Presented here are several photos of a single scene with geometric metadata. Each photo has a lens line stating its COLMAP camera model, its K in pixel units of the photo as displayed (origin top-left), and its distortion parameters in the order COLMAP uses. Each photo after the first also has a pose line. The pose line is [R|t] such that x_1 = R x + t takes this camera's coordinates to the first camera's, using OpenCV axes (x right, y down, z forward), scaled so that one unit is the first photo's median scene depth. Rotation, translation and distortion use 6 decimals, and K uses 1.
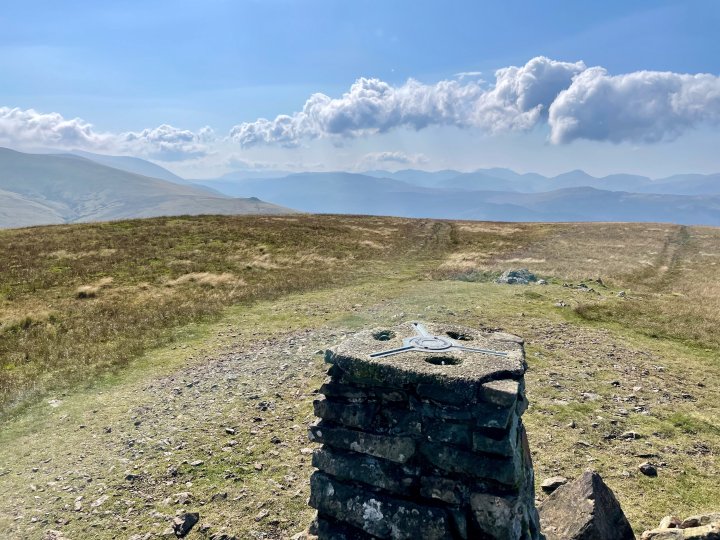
lens RADIAL K [[551.4, 0, 361.1], [0, 551.4, 271.8], [0, 0, 1]] dist [0.033961, -0.003585]
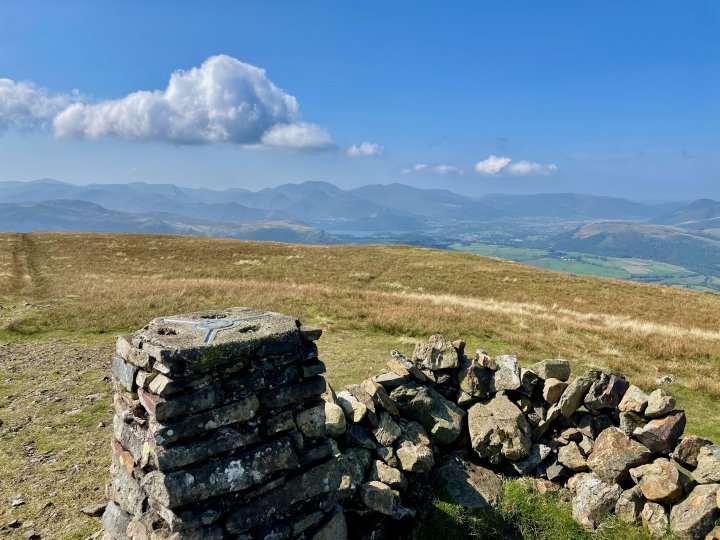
lens RADIAL K [[551.4, 0, 363.0], [0, 551.4, 269.3], [0, 0, 1]] dist [0.033961, -0.003585]
pose [[0.470729, -0.157184, 0.868163, -0.791335], [0.171898, 0.981484, 0.084496, -0.033615], [-0.865370, 0.109461, 0.489033, 0.157065]]
